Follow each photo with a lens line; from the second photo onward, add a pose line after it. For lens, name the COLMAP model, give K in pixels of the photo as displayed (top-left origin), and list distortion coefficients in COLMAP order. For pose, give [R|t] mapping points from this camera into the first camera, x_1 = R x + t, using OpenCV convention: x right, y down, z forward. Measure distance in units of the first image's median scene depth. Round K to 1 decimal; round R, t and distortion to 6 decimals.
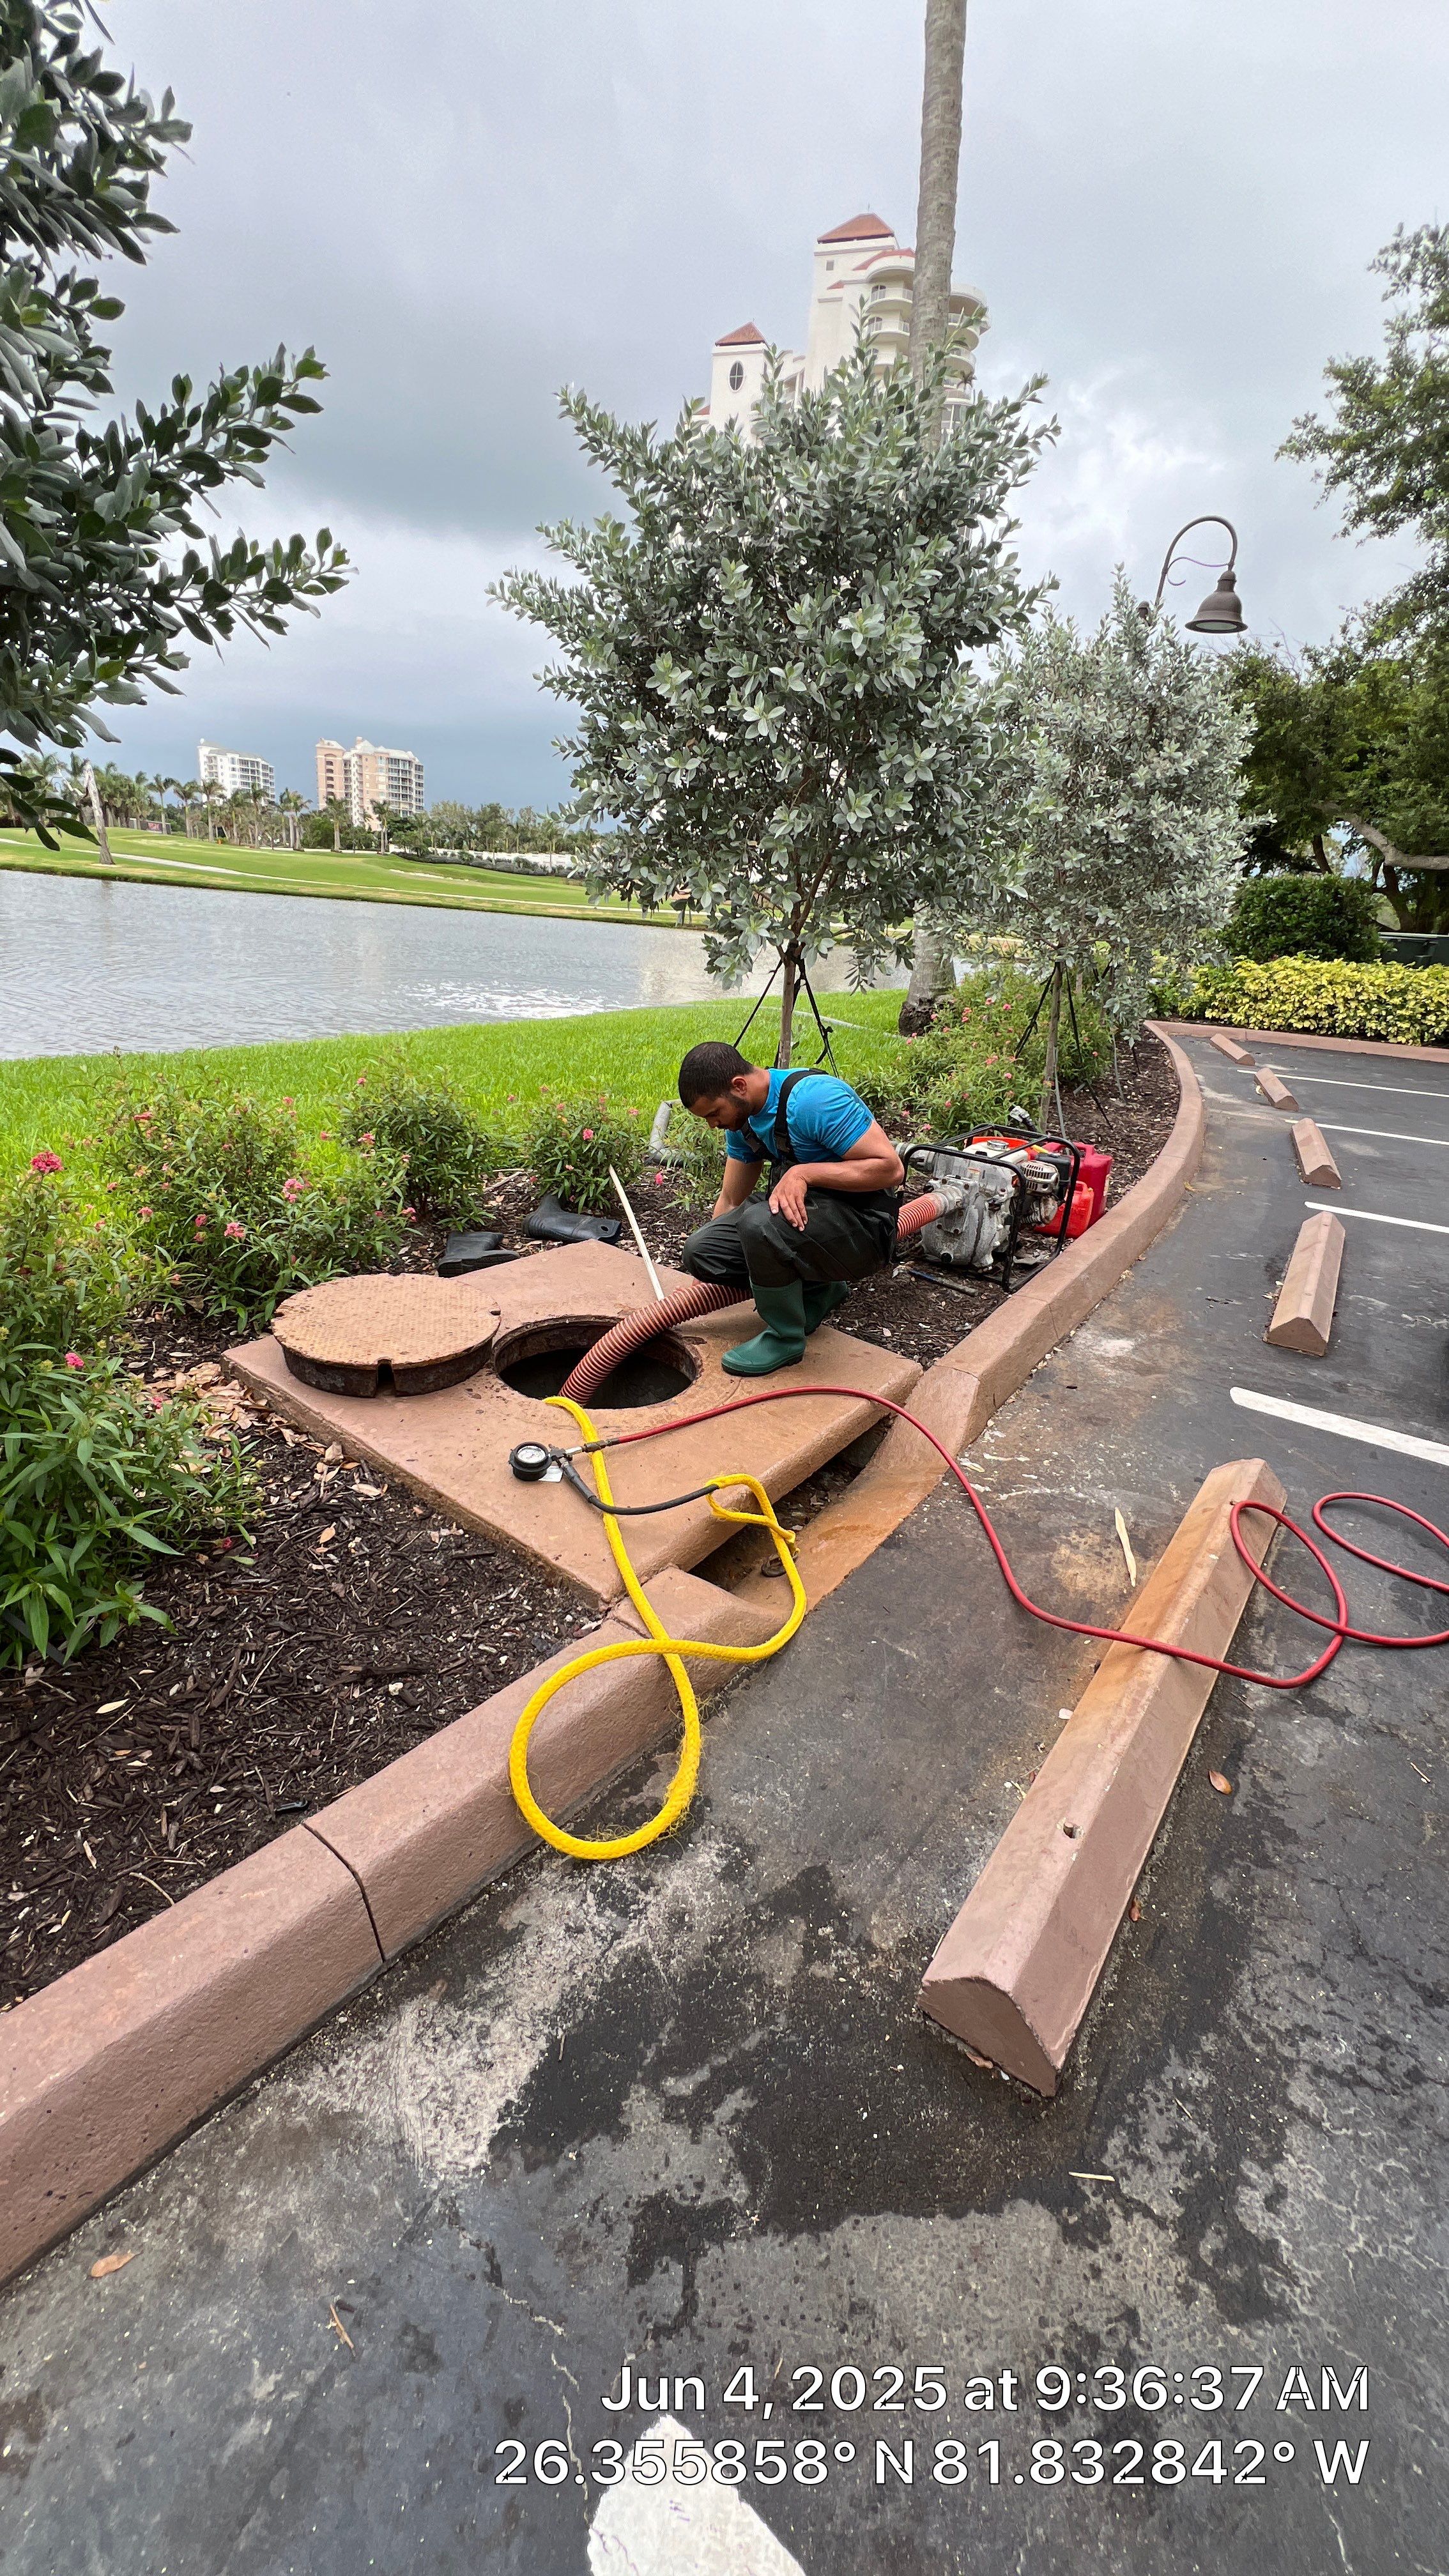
lens RADIAL K [[1024.9, 0, 733.1], [0, 1024.9, 1294.6], [0, 0, 1]] dist [-0.003417, -0.000395]
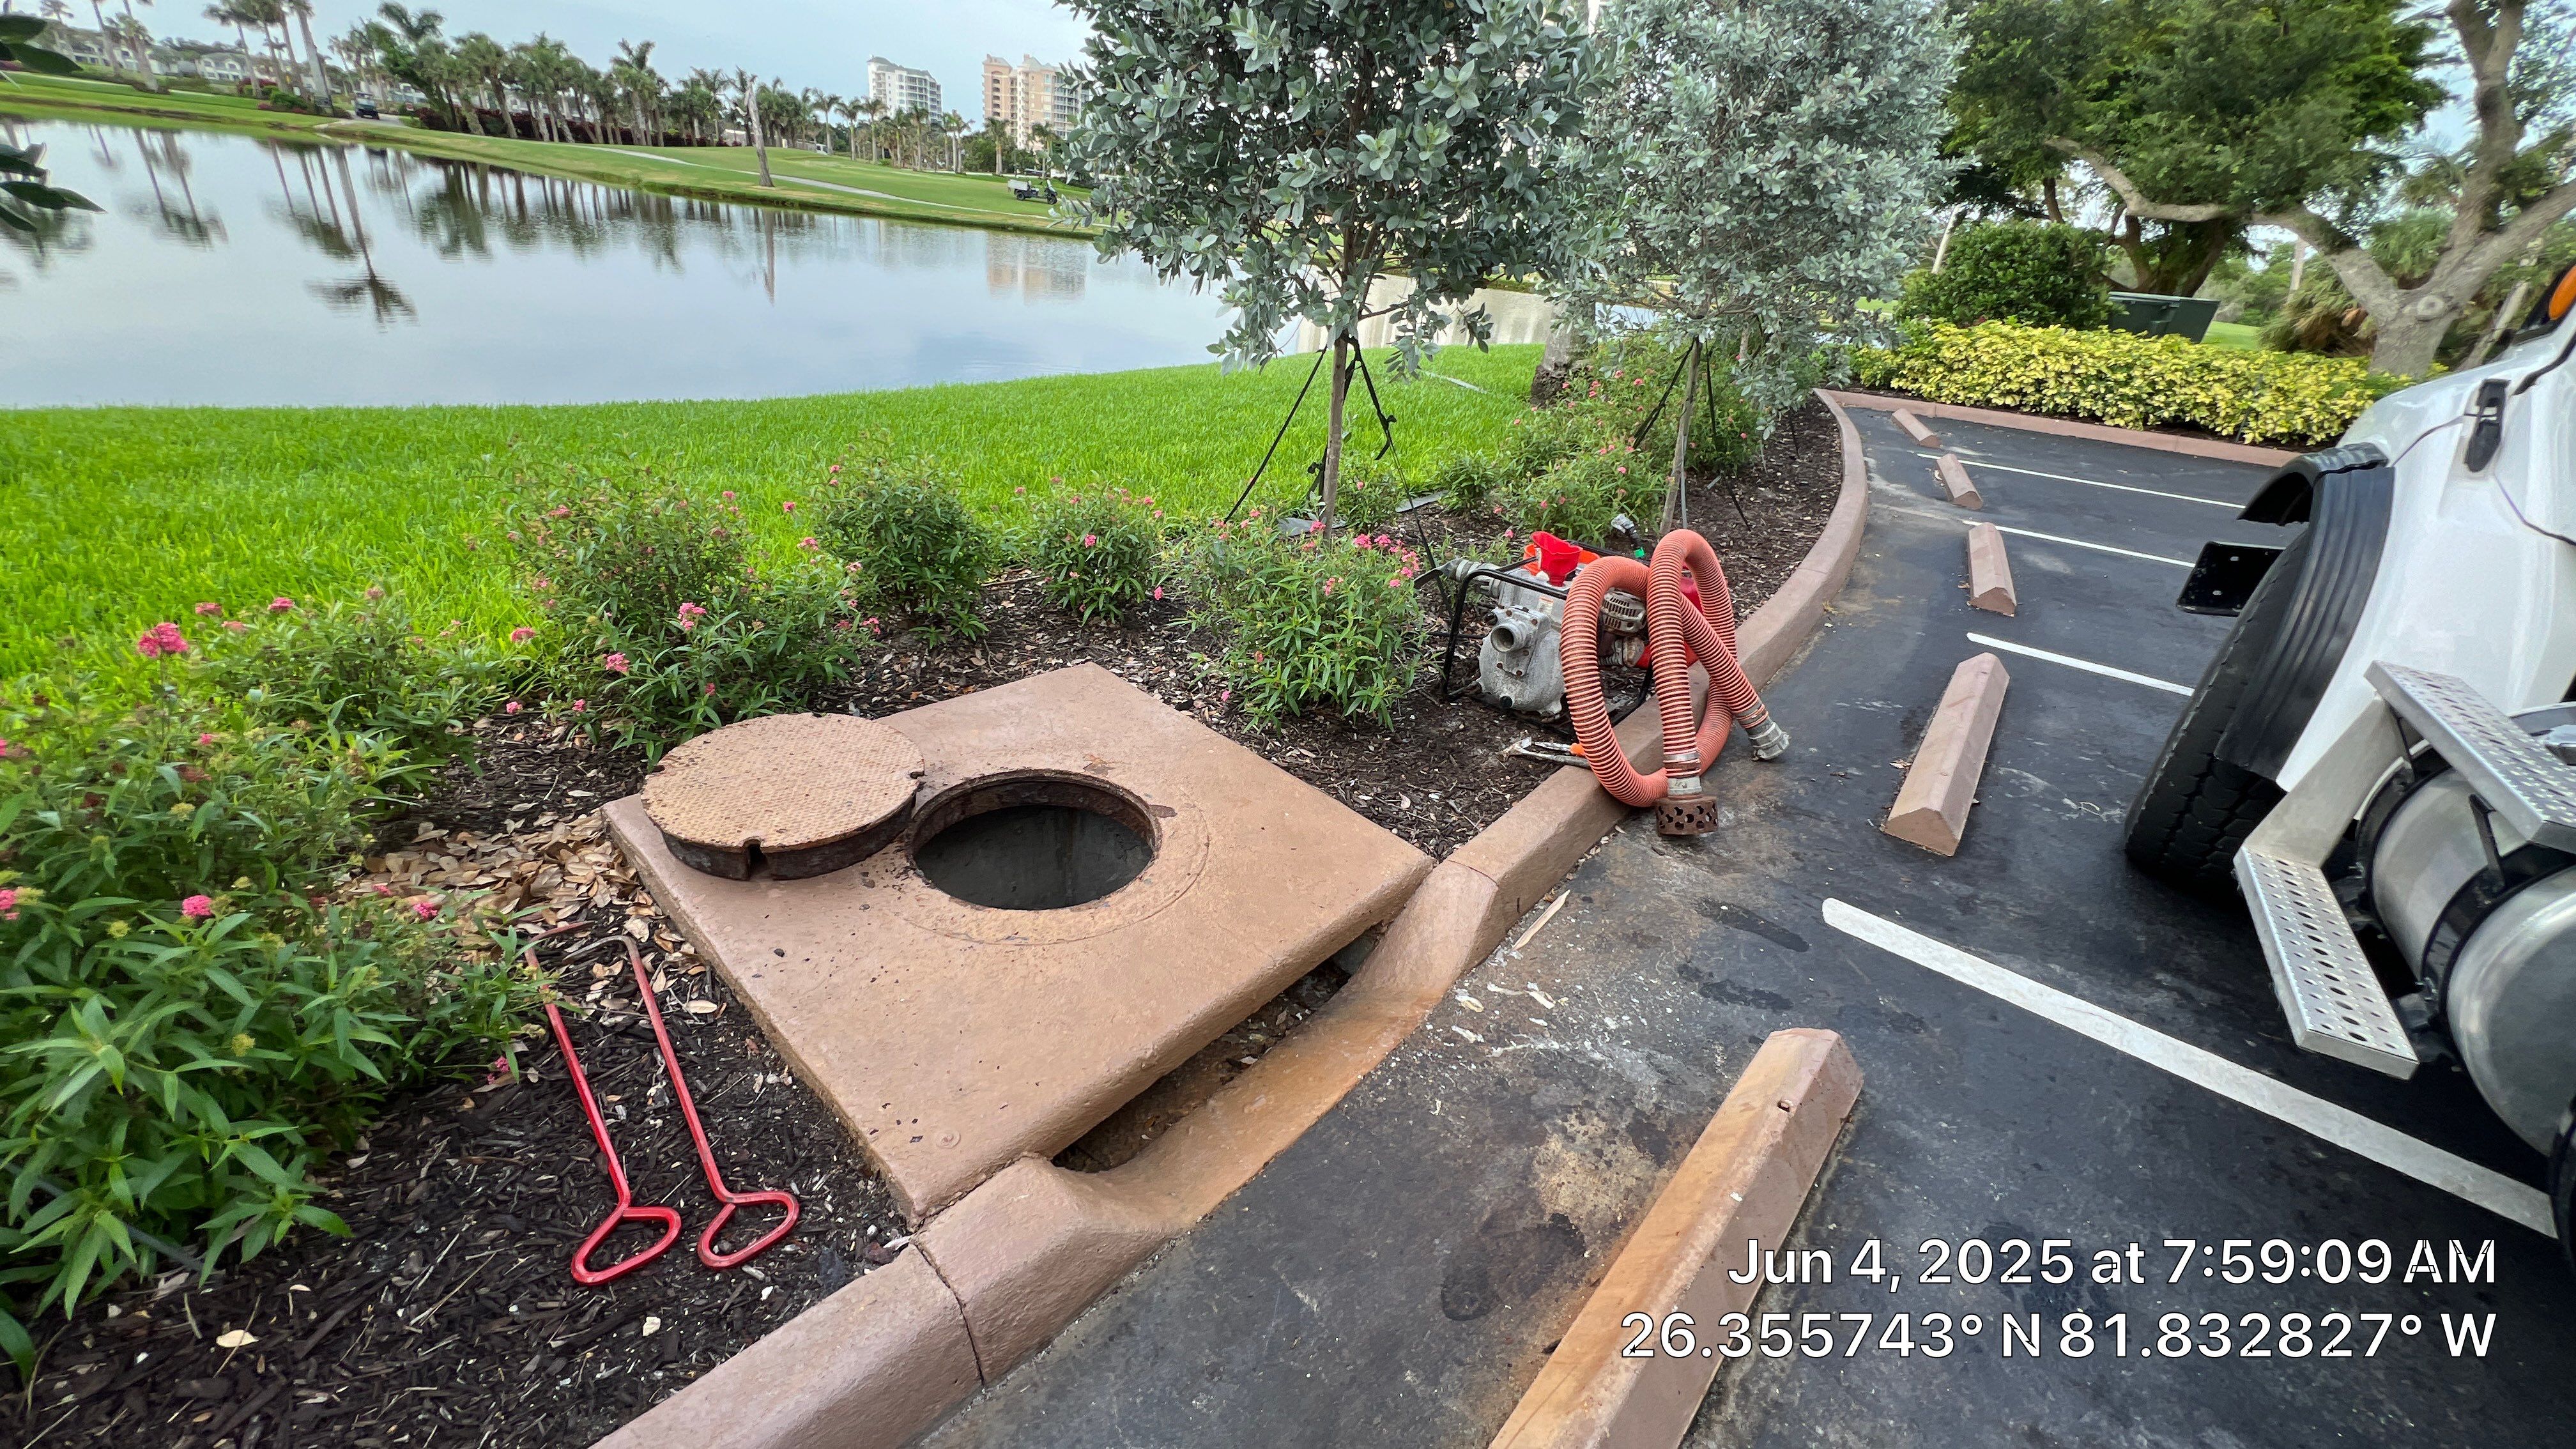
lens RADIAL K [[1024.9, 0, 1288.3], [0, 1024.9, 735.4], [0, 0, 1]] dist [-0.003417, -0.000395]
pose [[0.994774, 0.059736, -0.082800, 0.078464], [-0.052208, 0.994547, 0.090281, -0.059166], [0.087741, -0.085486, 0.992468, 0.106324]]
